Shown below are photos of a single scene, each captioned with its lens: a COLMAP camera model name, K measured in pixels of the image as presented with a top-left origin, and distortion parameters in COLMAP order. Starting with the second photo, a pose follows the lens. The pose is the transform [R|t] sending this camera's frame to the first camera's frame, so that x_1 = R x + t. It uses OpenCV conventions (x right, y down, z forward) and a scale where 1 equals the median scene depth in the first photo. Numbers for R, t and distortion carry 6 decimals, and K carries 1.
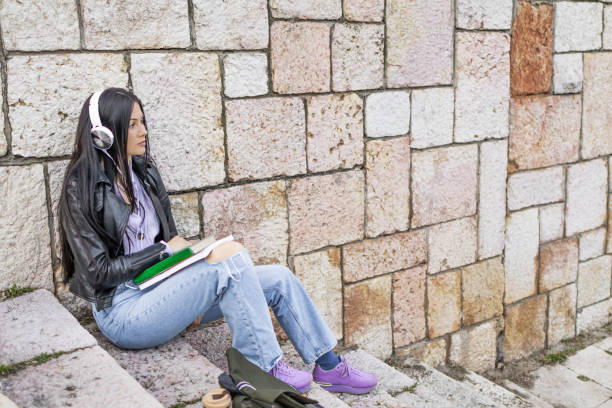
lens RADIAL K [[777.6, 0, 306.0], [0, 777.6, 204.0], [0, 0, 1]] dist [0.019756, 0.024042]
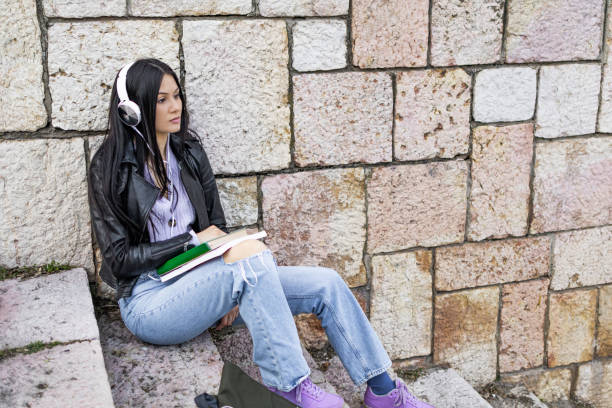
lens RADIAL K [[777.6, 0, 306.0], [0, 777.6, 204.0], [0, 0, 1]] dist [0.019756, 0.024042]
pose [[0.945101, 0.082847, -0.316102, 0.197242], [-0.065956, 0.995782, 0.063784, -0.043674], [0.320053, -0.039434, 0.946579, 0.163757]]
